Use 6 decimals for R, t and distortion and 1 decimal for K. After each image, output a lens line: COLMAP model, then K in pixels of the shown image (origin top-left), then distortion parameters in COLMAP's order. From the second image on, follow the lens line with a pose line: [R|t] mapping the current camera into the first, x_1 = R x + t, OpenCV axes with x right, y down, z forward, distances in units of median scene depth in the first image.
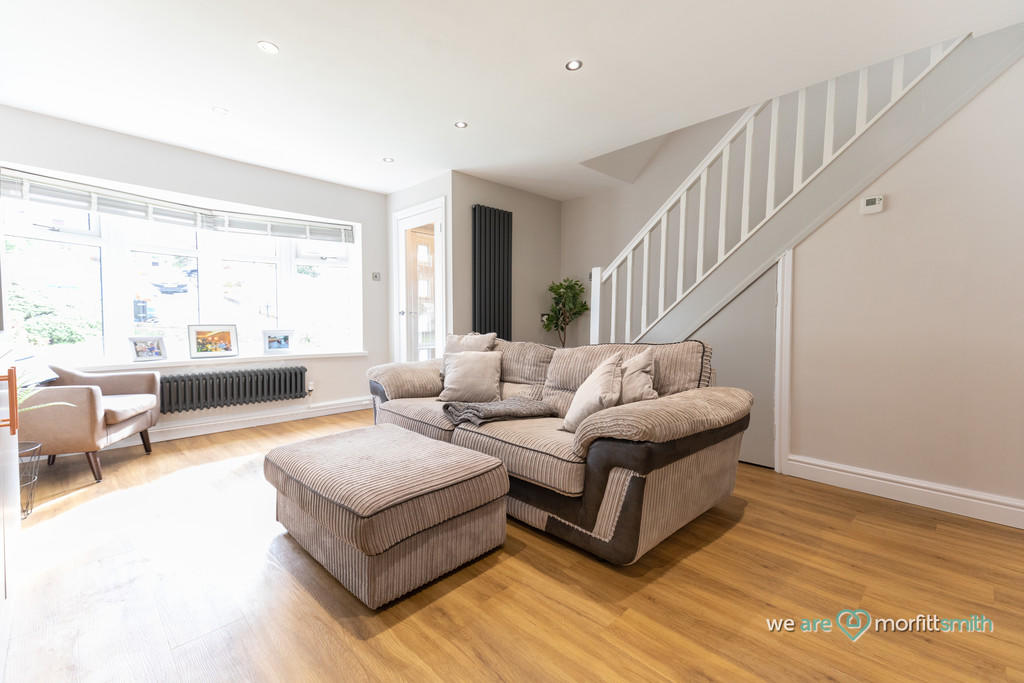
lens RADIAL K [[446.9, 0, 512.9], [0, 446.9, 341.5], [0, 0, 1]] dist [0.018190, -0.002685]
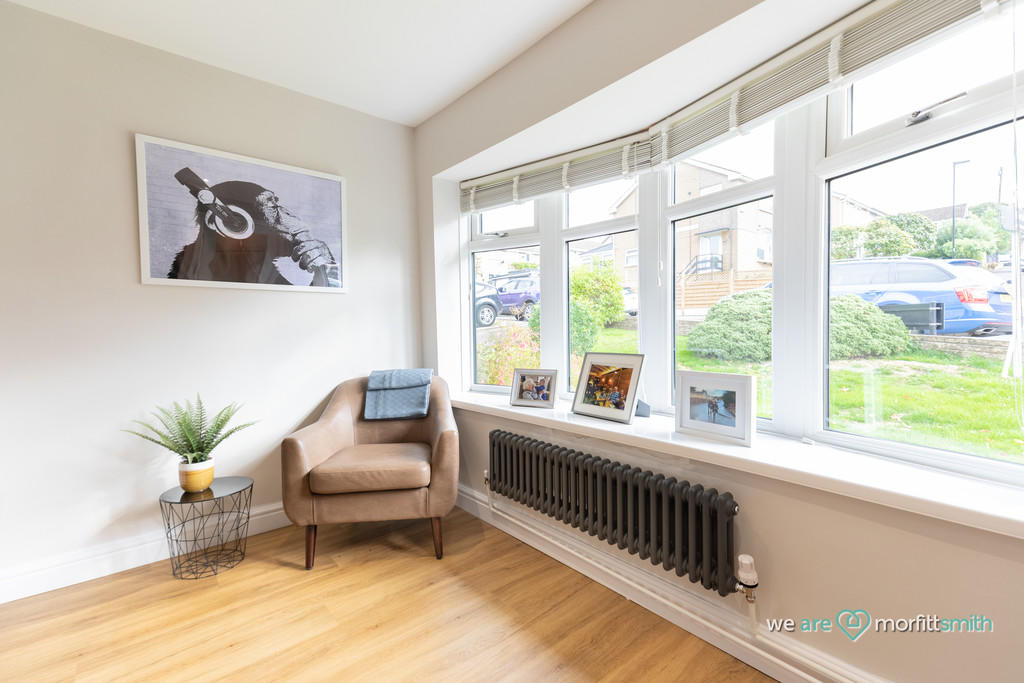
lens RADIAL K [[446.9, 0, 512.5], [0, 446.9, 336.8], [0, 0, 1]] dist [0.018190, -0.002685]
pose [[-0.083414, 0.011552, -0.996448, -0.152323], [-0.034136, 0.999313, 0.014443, -0.060625], [0.995930, 0.035220, -0.082962, 0.944984]]
